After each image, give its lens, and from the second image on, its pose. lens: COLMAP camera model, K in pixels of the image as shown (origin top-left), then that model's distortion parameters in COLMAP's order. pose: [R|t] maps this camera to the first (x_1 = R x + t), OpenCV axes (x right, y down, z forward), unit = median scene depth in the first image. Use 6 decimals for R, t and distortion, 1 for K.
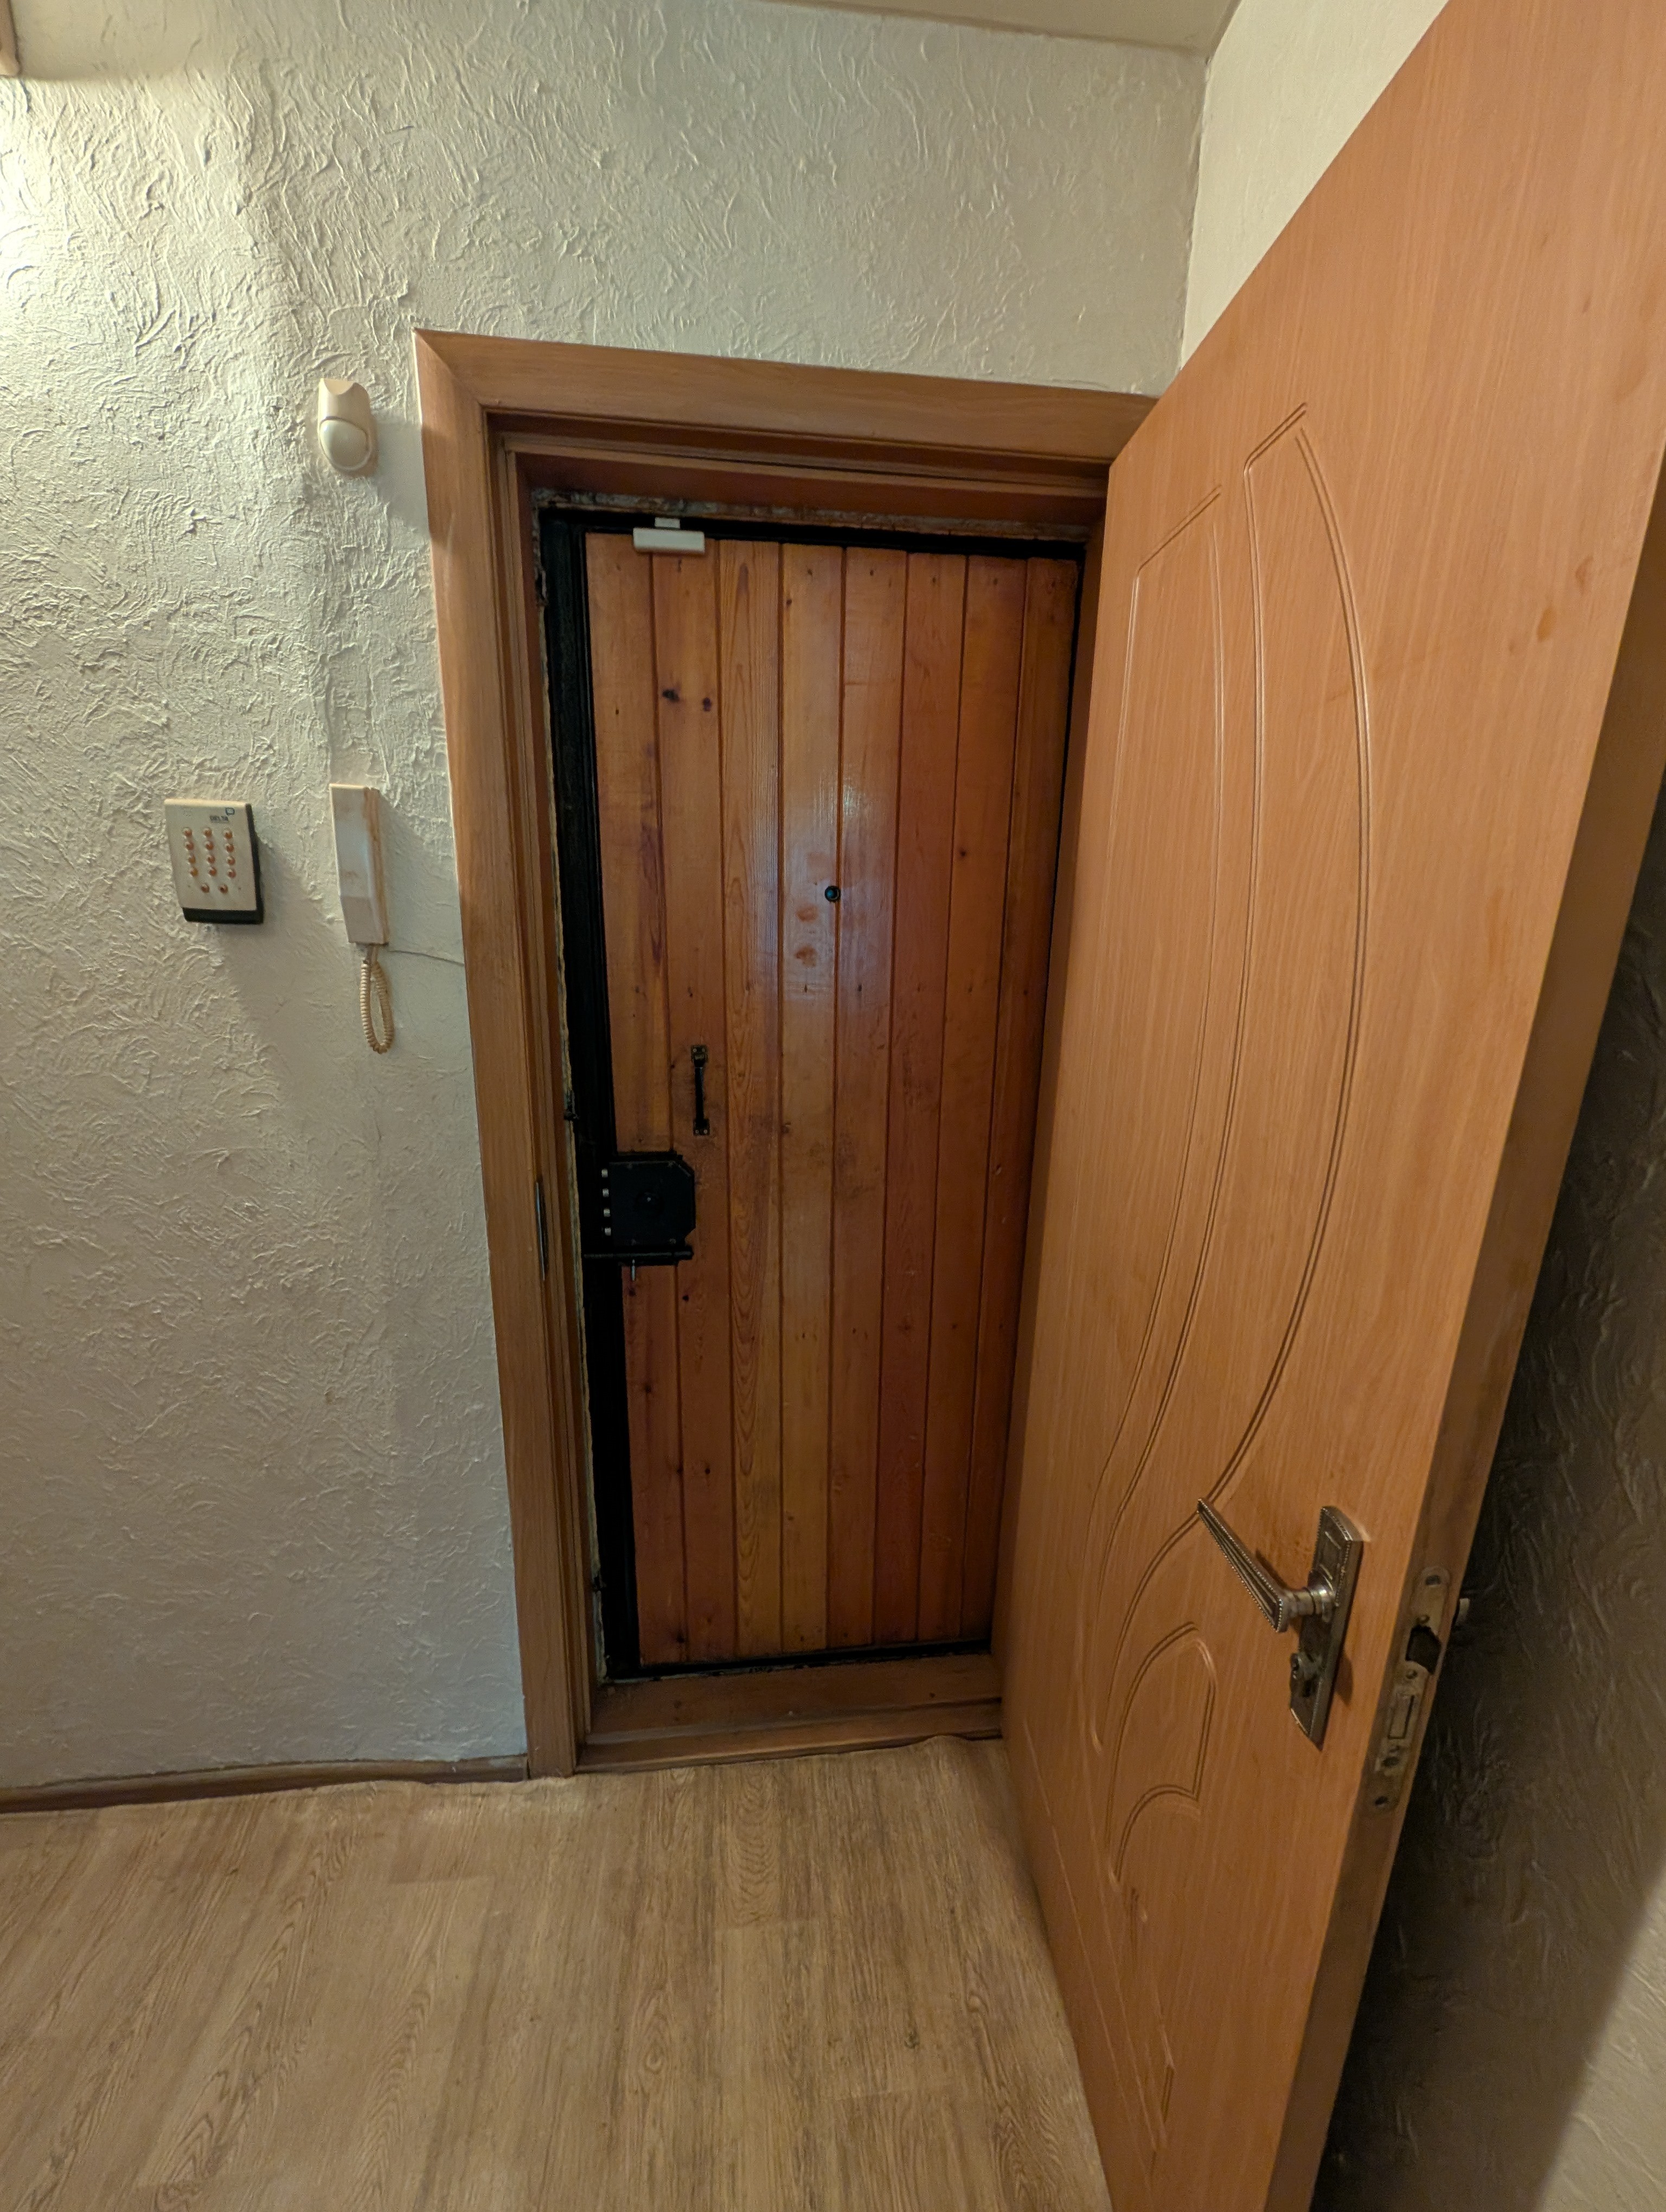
lens RADIAL K [[856.8, 0, 830.4], [0, 856.8, 1107.4], [0, 0, 1]] dist [-0.000065, 0.000003]
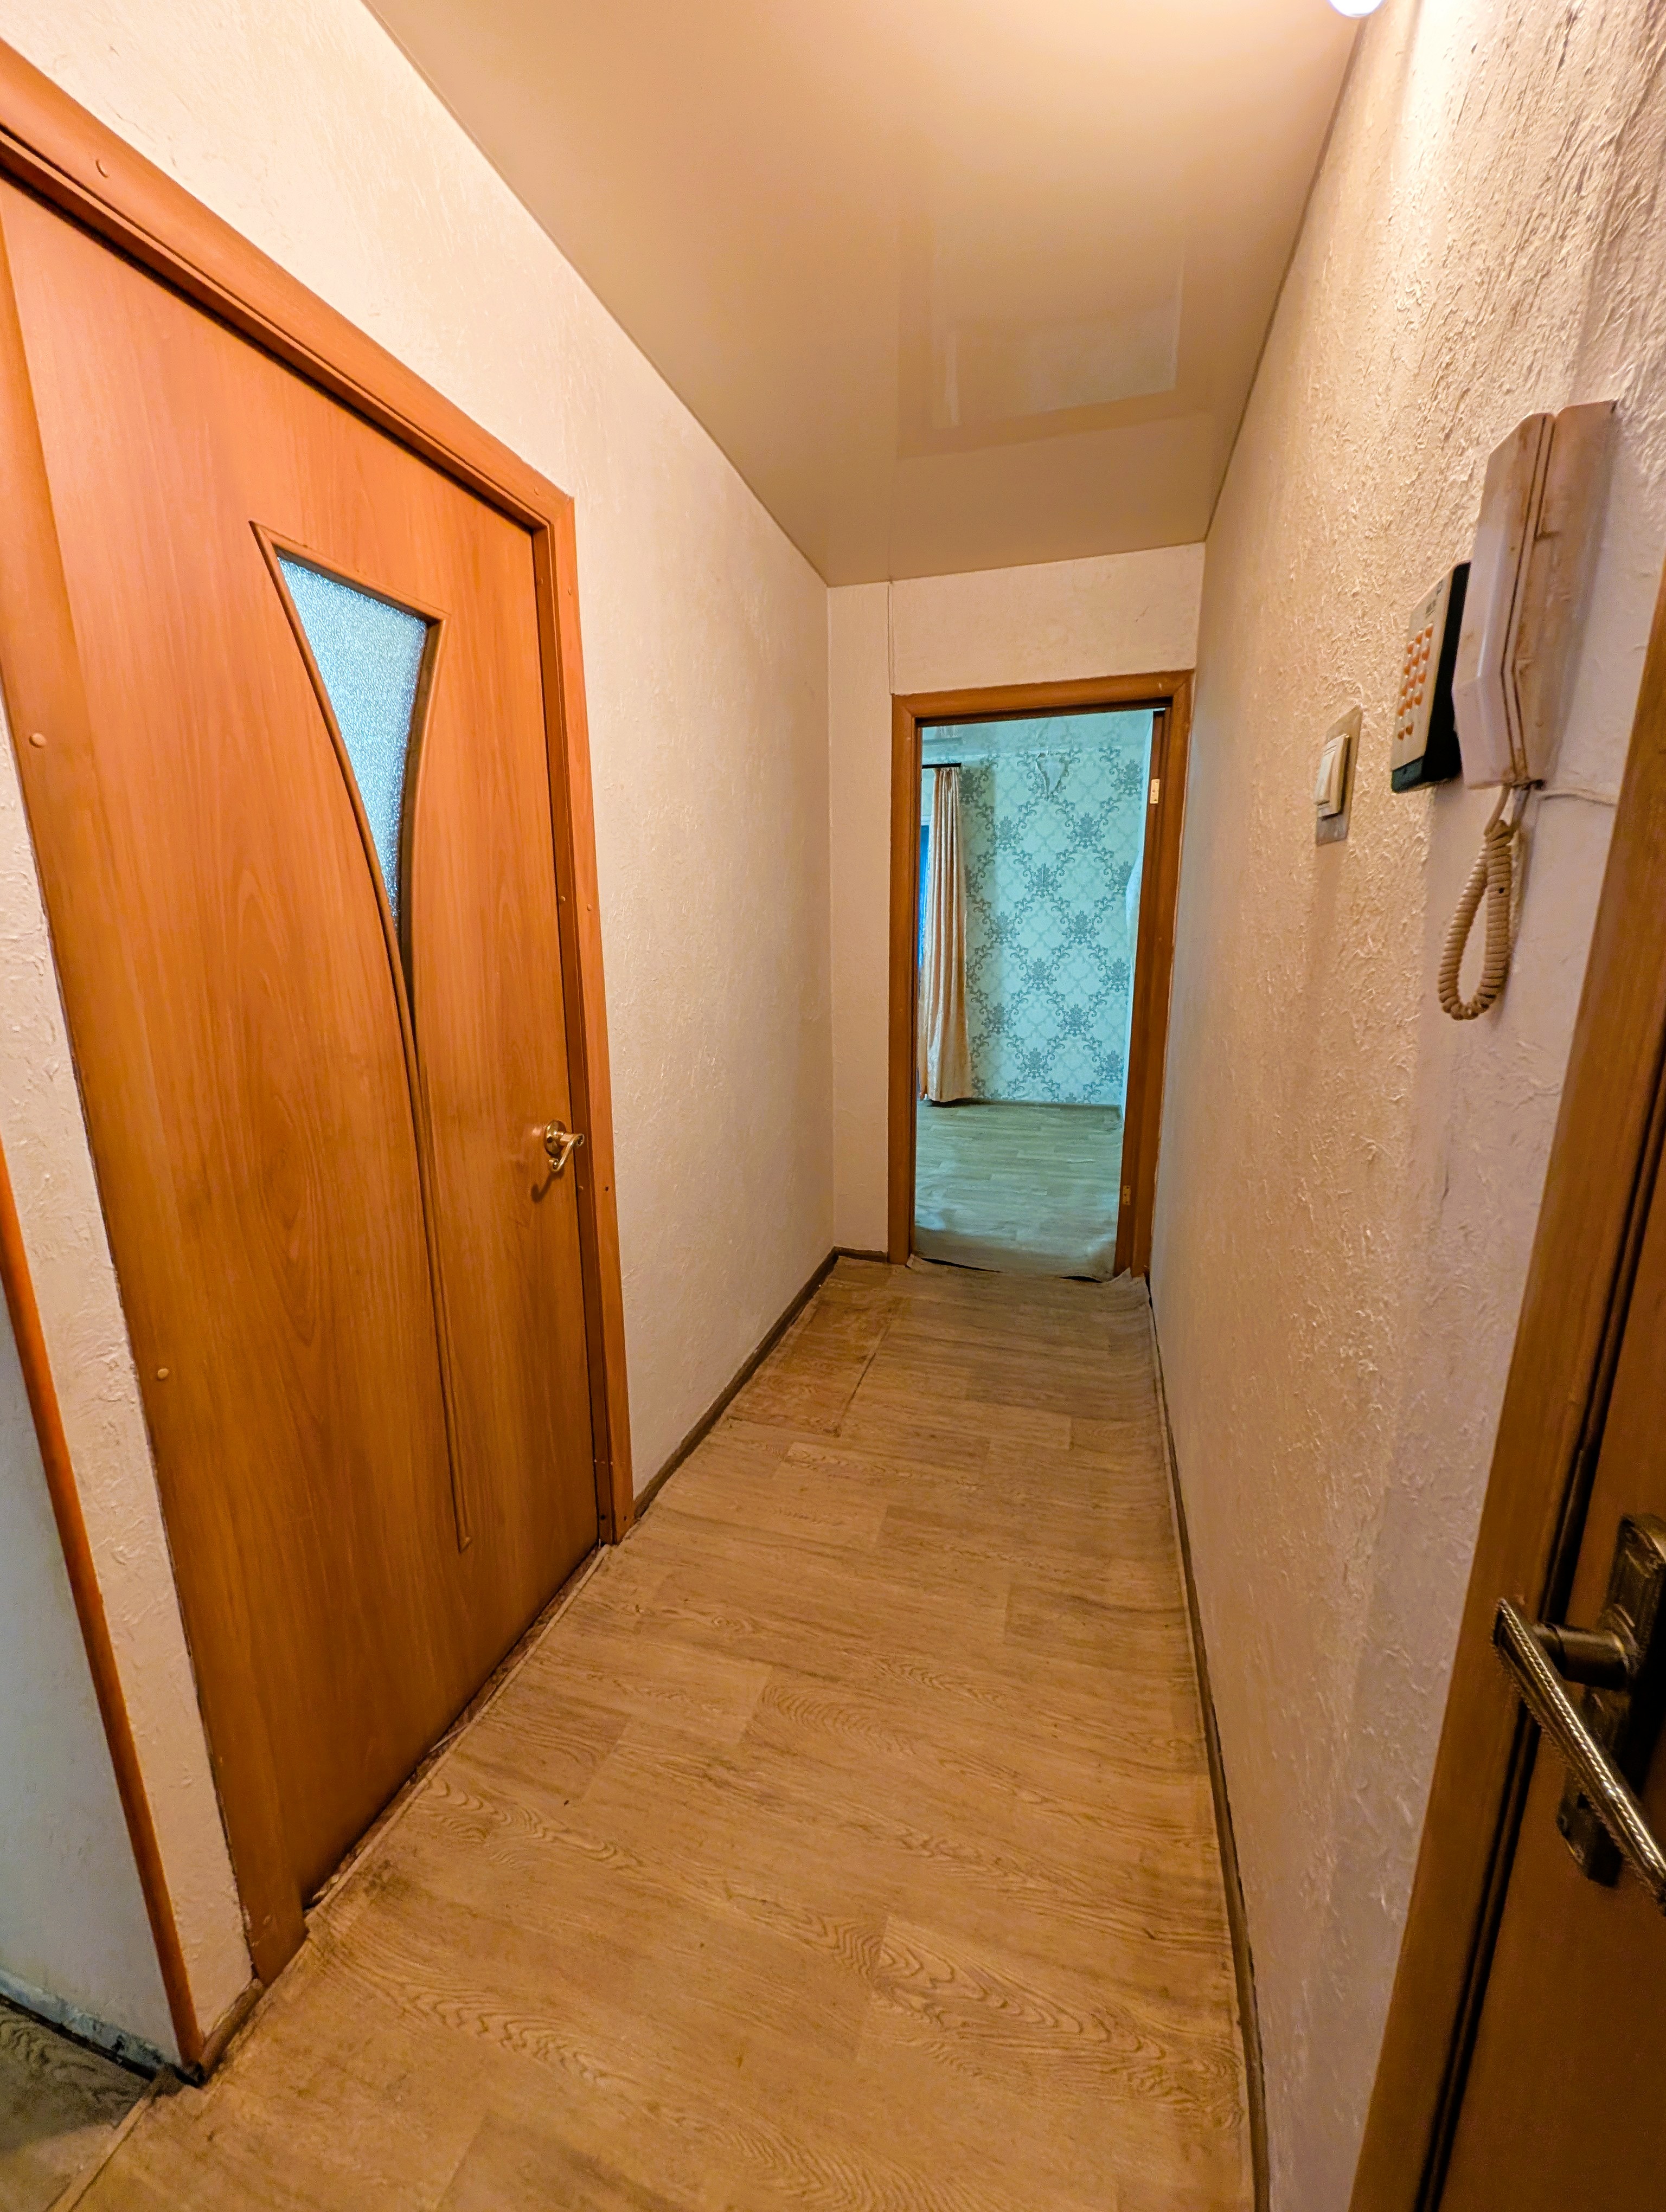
lens RADIAL K [[856.8, 0, 829.9], [0, 856.8, 1110.7], [0, 0, 1]] dist [-0.000065, 0.000003]
pose [[-0.396120, 0.184877, -0.899394, 0.055632], [-0.232992, 0.927222, 0.293213, -0.065587], [0.888146, 0.325699, -0.324216, 0.761155]]
